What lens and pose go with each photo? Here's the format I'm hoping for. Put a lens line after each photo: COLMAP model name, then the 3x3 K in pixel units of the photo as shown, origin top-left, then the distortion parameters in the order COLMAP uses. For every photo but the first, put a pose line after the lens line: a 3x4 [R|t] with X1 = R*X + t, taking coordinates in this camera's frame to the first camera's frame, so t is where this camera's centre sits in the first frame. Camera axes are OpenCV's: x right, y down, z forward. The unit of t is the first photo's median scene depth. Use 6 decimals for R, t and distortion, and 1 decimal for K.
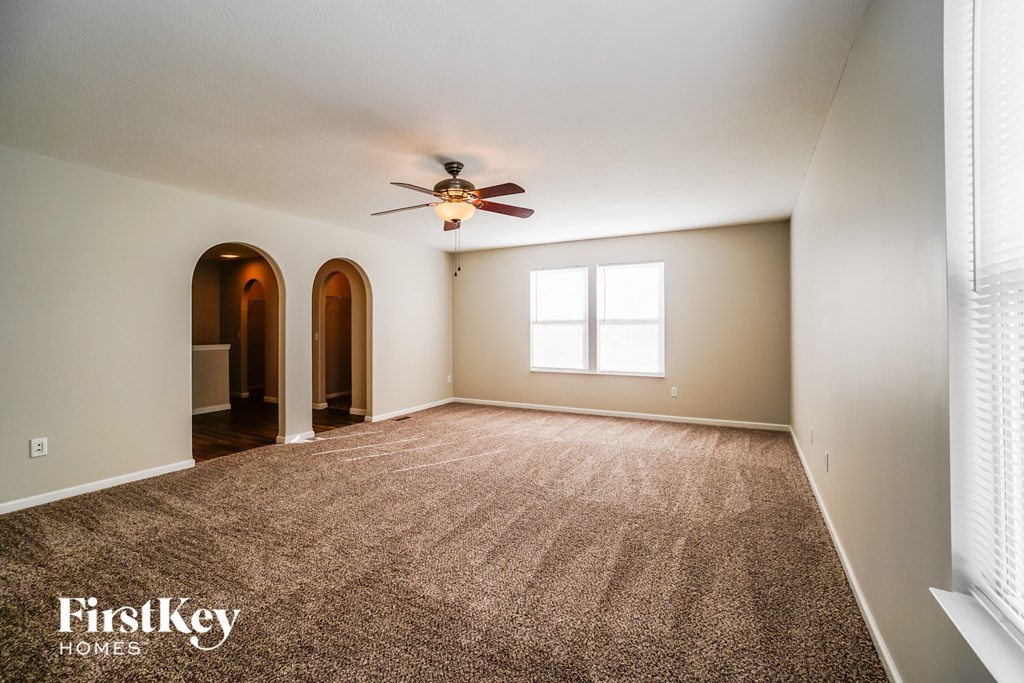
lens RADIAL K [[453.5, 0, 508.0], [0, 453.5, 337.4], [0, 0, 1]] dist [-0.016422, 0.000690]
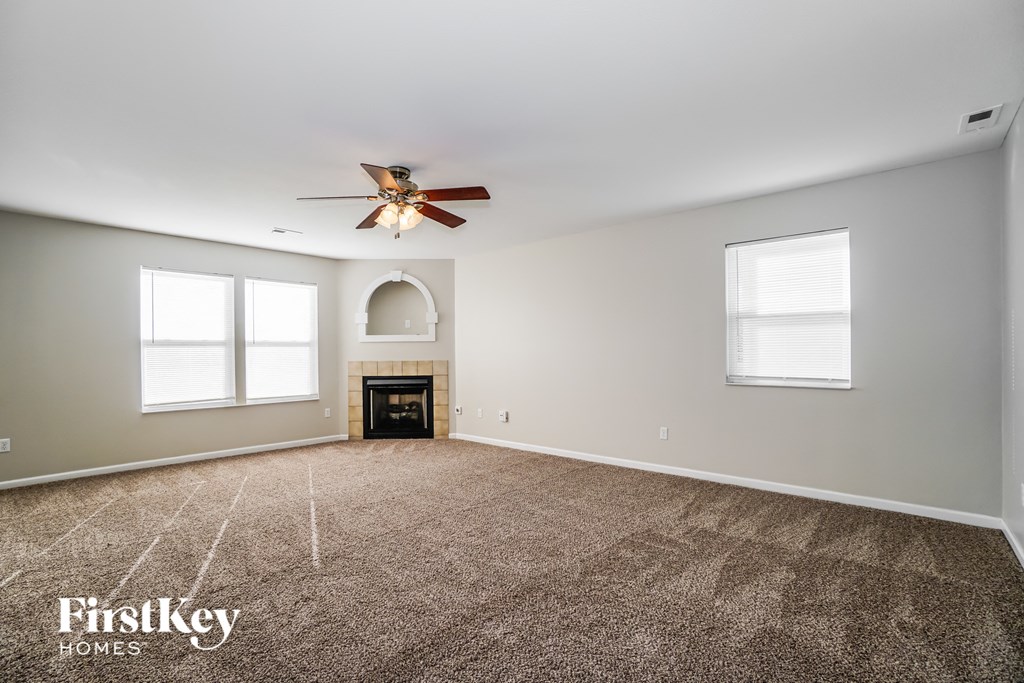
lens RADIAL K [[468.6, 0, 493.0], [0, 468.6, 356.5], [0, 0, 1]] dist [-0.045387, 0.000192]
pose [[0.263894, -0.006234, 0.964532, -0.512606], [0.019478, 0.999810, 0.001133, -0.002160], [-0.964355, 0.018488, 0.263965, 0.322545]]
